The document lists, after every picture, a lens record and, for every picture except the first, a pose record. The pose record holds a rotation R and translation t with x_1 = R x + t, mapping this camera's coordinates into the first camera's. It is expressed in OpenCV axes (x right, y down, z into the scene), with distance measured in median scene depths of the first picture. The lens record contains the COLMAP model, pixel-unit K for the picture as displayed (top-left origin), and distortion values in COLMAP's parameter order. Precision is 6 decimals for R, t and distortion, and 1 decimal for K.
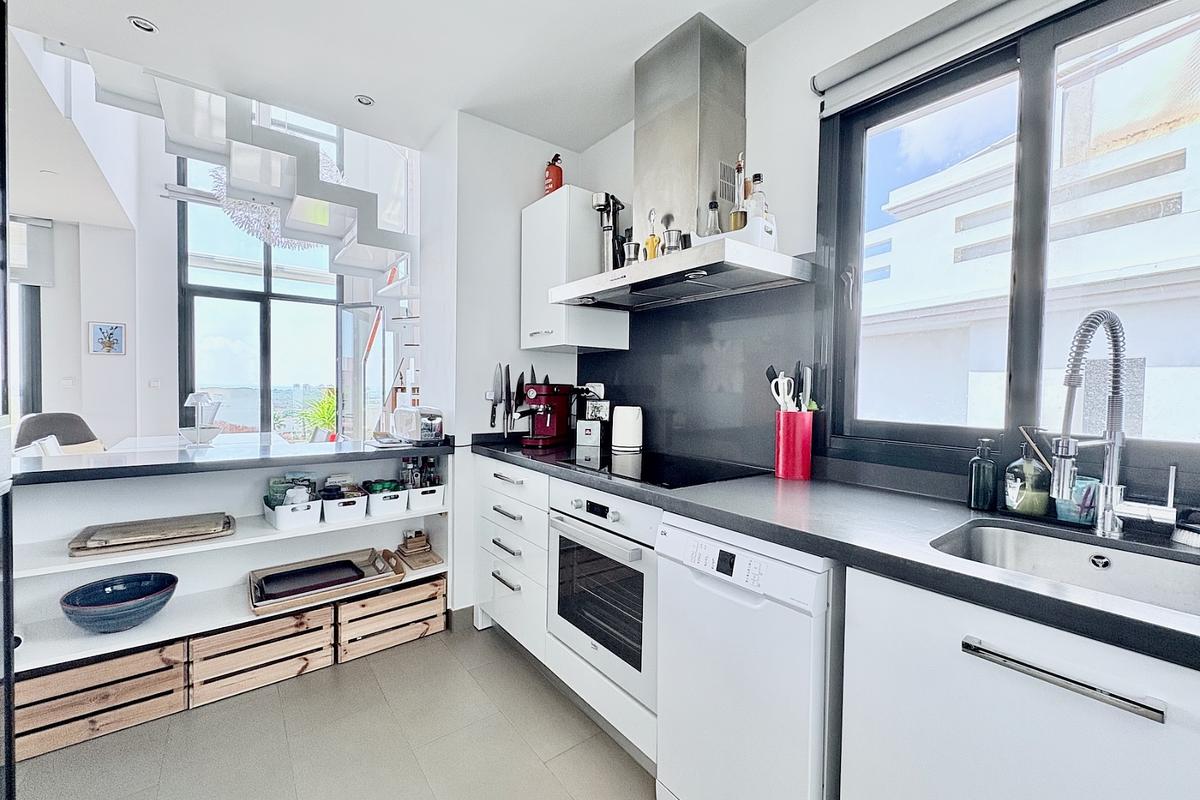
lens RADIAL K [[479.7, 0, 598.5], [0, 479.7, 401.8], [0, 0, 1]] dist [-0.000163, 0.000071]
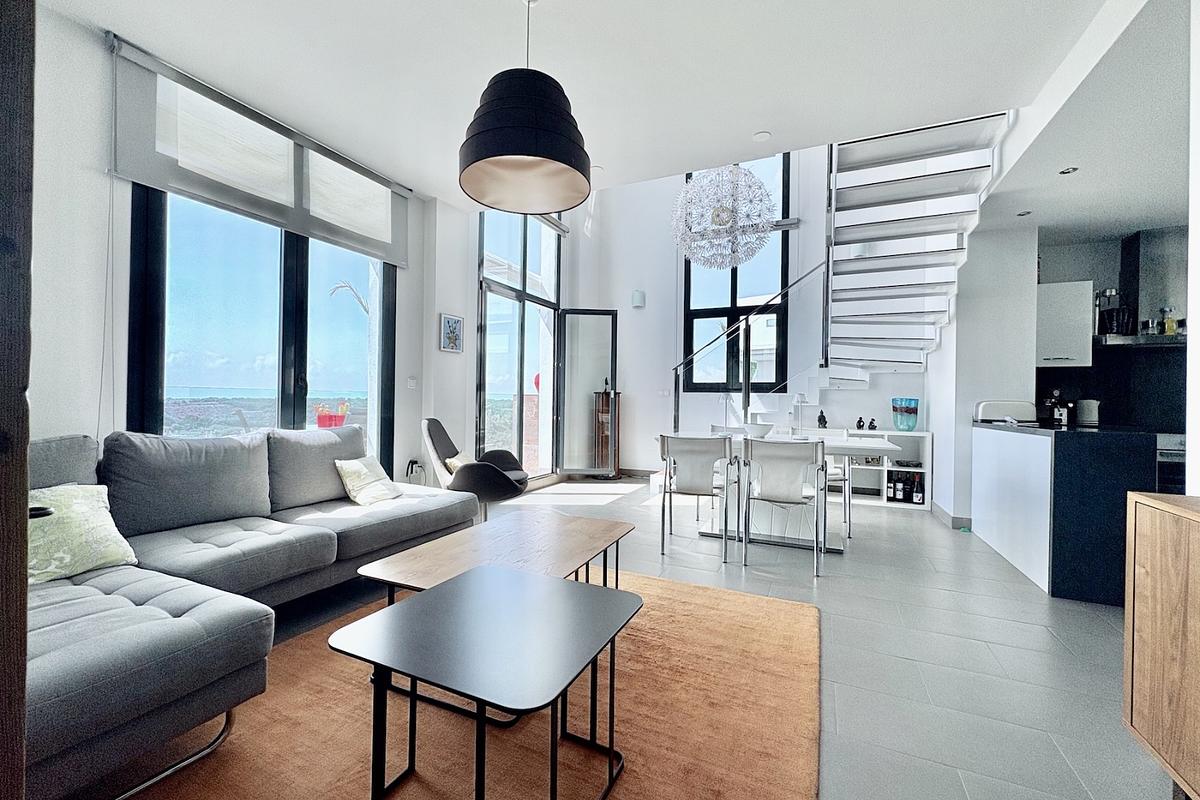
lens RADIAL K [[479.7, 0, 601.6], [0, 479.7, 399.7], [0, 0, 1]] dist [-0.000163, 0.000071]
pose [[0.887373, -0.000369, 0.461052, -1.083558], [0.012253, 0.999665, -0.022783, 0.010802], [-0.460889, 0.025867, 0.887081, 0.096087]]
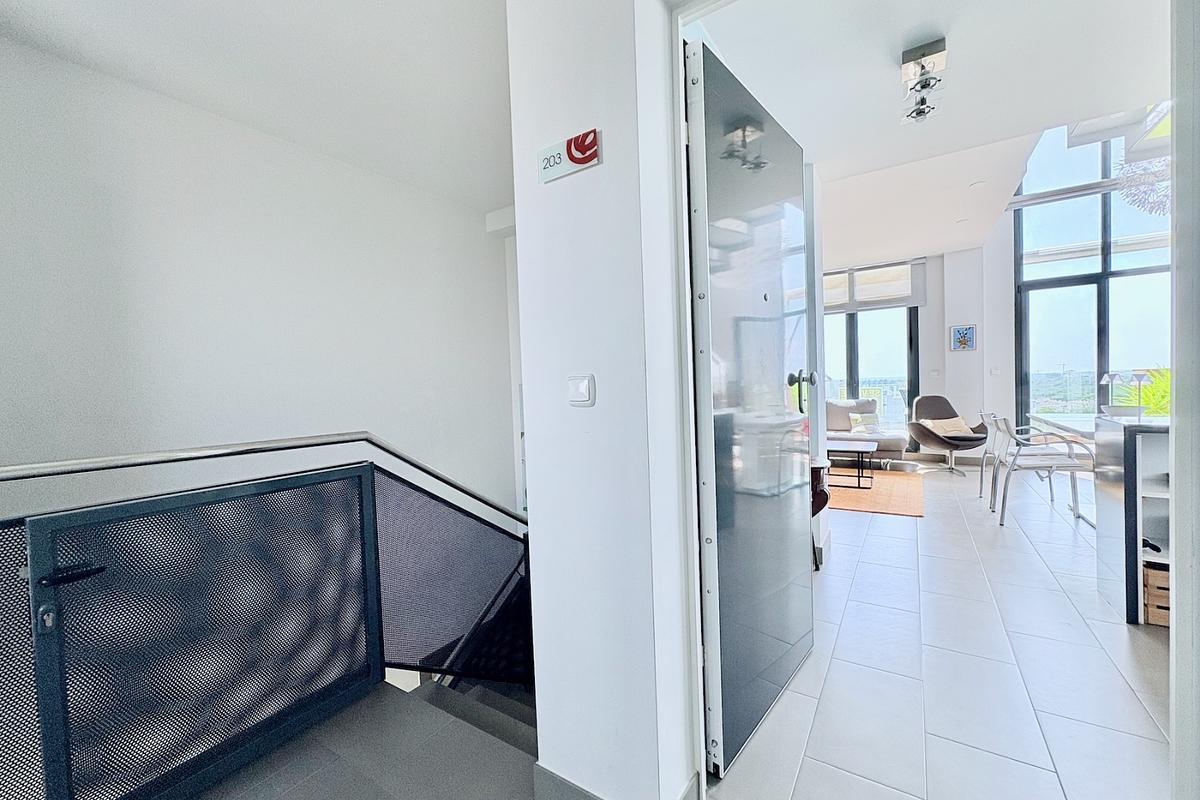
lens RADIAL K [[479.7, 0, 595.6], [0, 479.7, 401.3], [0, 0, 1]] dist [-0.000163, 0.000071]
pose [[0.317929, 0.003165, -0.948109, -0.108101], [0.011699, 0.999905, 0.007260, 0.016043], [0.948042, -0.013400, 0.317862, -0.312119]]
